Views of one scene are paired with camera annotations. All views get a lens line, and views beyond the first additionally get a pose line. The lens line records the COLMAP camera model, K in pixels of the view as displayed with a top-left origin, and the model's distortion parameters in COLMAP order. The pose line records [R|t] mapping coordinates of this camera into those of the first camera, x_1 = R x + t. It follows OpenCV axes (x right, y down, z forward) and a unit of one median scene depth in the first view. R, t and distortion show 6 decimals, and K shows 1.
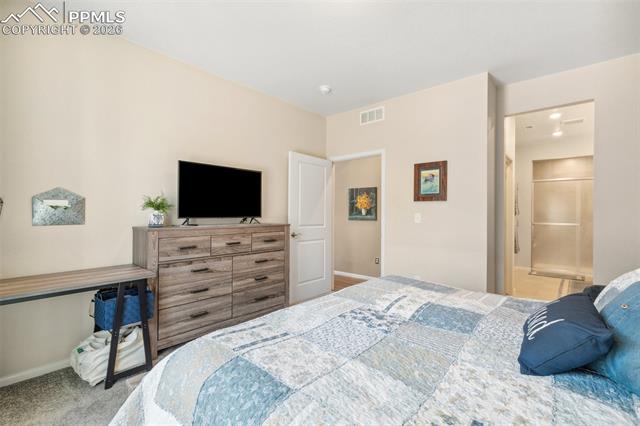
lens RADIAL K [[284.6, 0, 320.0], [0, 284.6, 213.0], [0, 0, 1]] dist [0.000439, -0.000049]
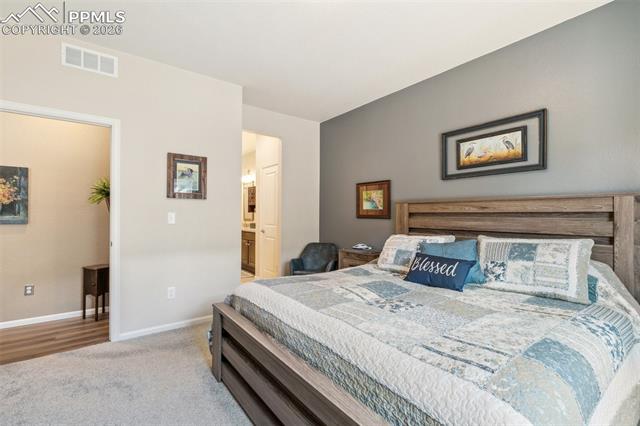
lens RADIAL K [[284.6, 0, 320.0], [0, 284.6, 213.0], [0, 0, 1]] dist [0.000439, -0.000049]
pose [[0.208807, 0.003068, 0.977952, -0.399882], [-0.005318, 0.999984, -0.002002, 0.001904], [-0.977942, -0.004783, 0.208820, 0.418910]]
